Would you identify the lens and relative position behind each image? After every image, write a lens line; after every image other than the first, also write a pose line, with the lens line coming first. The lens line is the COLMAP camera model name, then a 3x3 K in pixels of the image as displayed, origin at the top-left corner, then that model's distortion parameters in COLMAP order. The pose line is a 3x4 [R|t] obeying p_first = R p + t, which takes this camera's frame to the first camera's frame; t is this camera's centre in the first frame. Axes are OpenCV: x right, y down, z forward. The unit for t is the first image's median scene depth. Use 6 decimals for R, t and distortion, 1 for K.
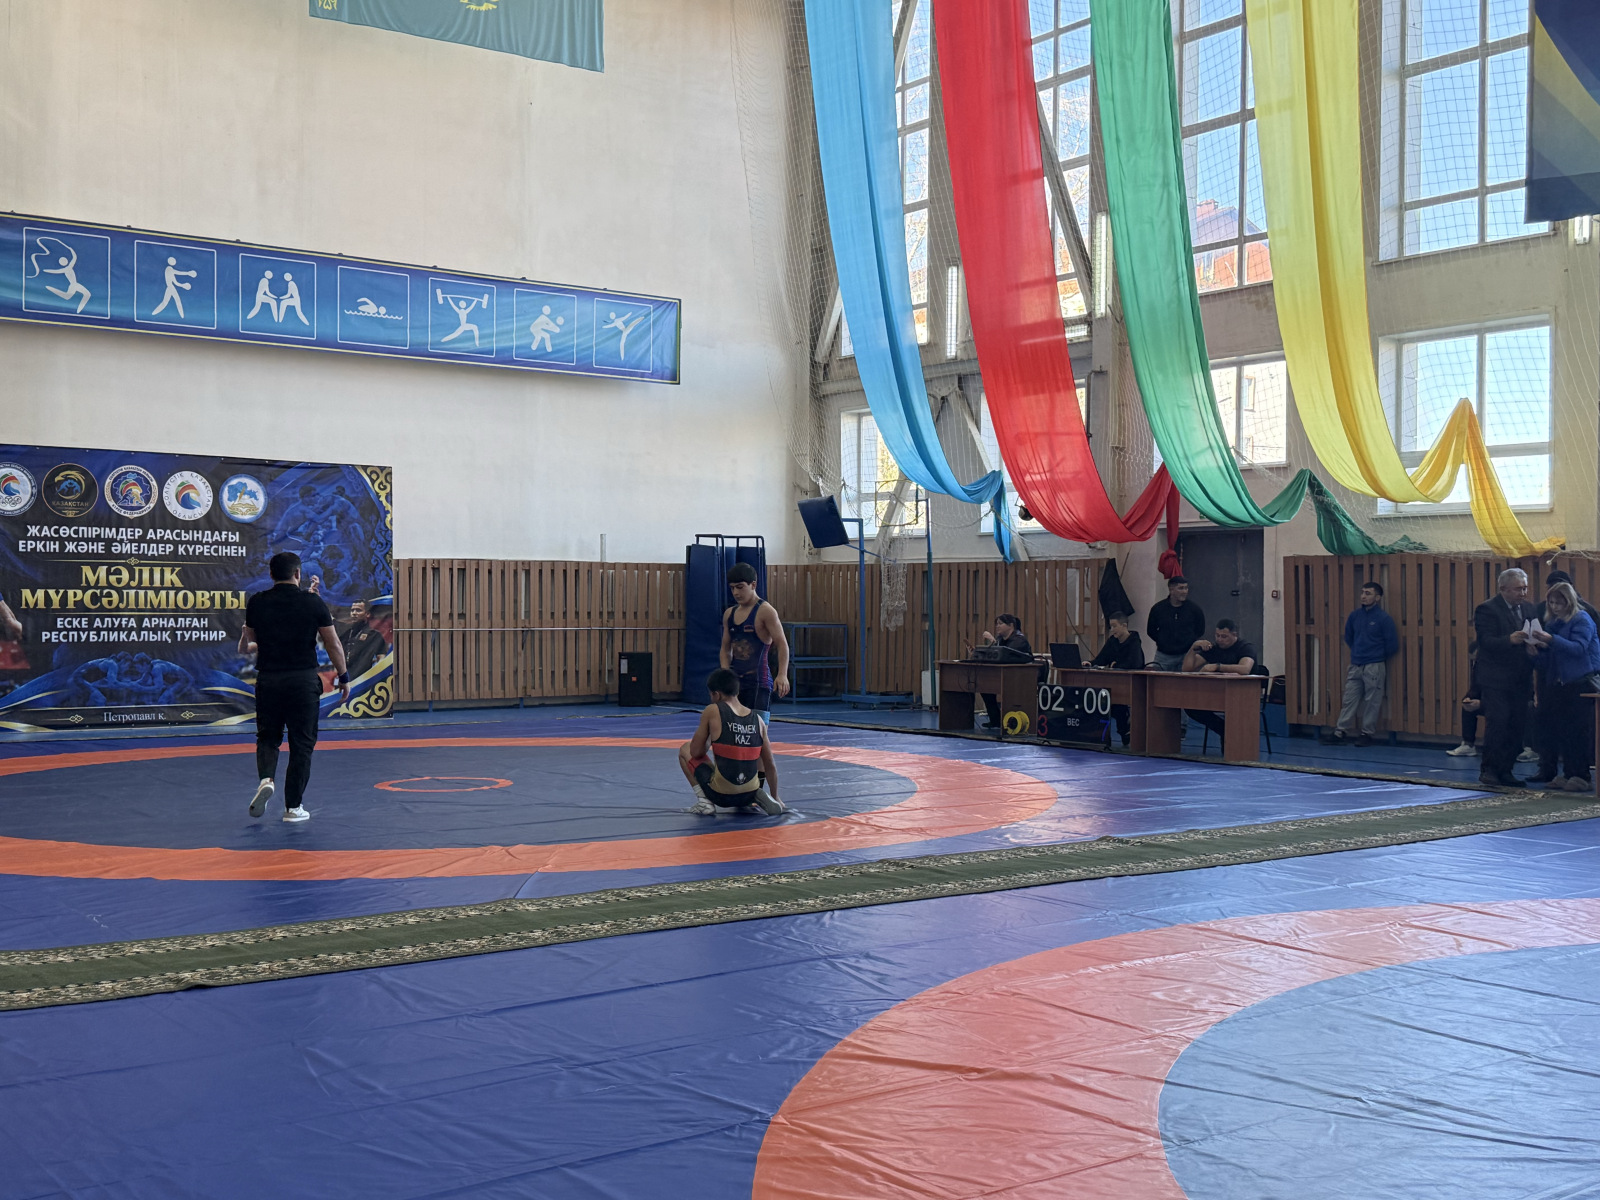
lens RADIAL K [[1779.4, 0, 800.0], [0, 1779.4, 600.0], [0, 0, 1]] dist [0.187487, -0.434390]
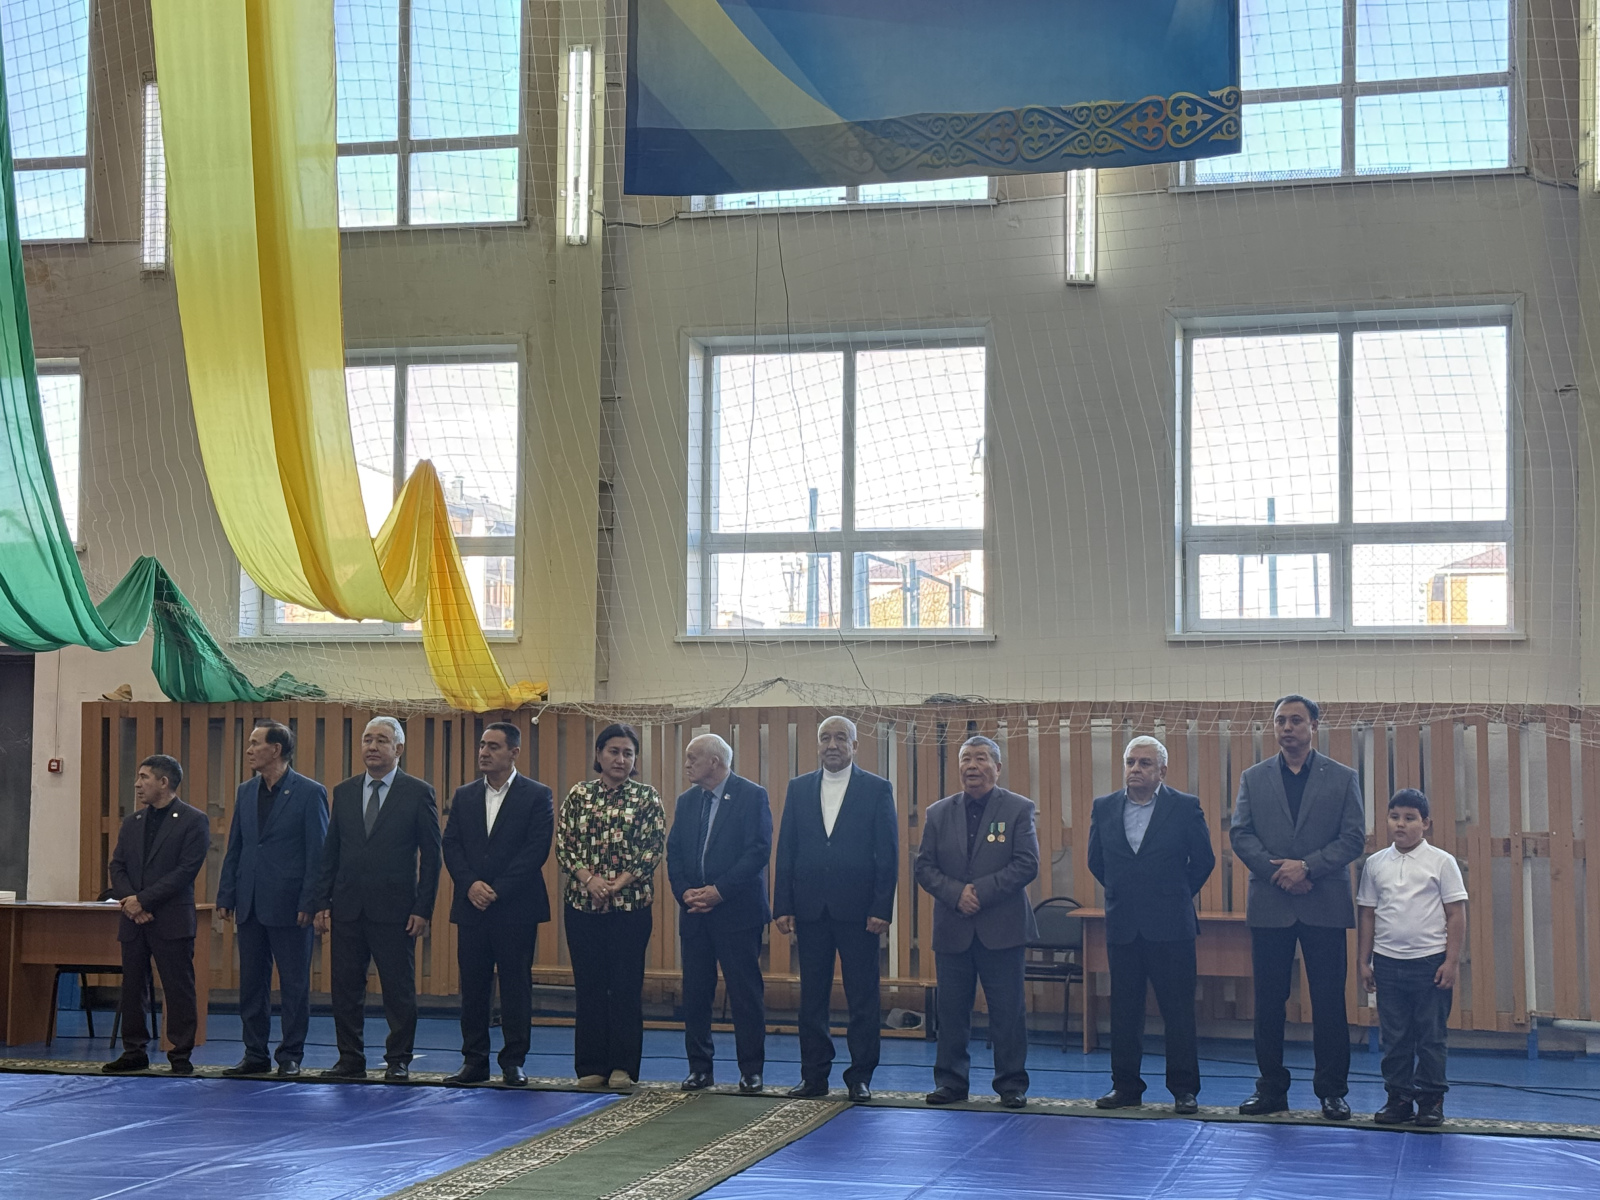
lens RADIAL K [[2735.0, 0, 800.0], [0, 2735.0, 600.0], [0, 0, 1]] dist [0.209472, 0.006456]
pose [[0.798474, 0.044307, 0.600396, -0.319870], [-0.007275, 0.997925, -0.063968, -0.003815], [-0.601985, 0.046709, 0.797140, 0.446882]]
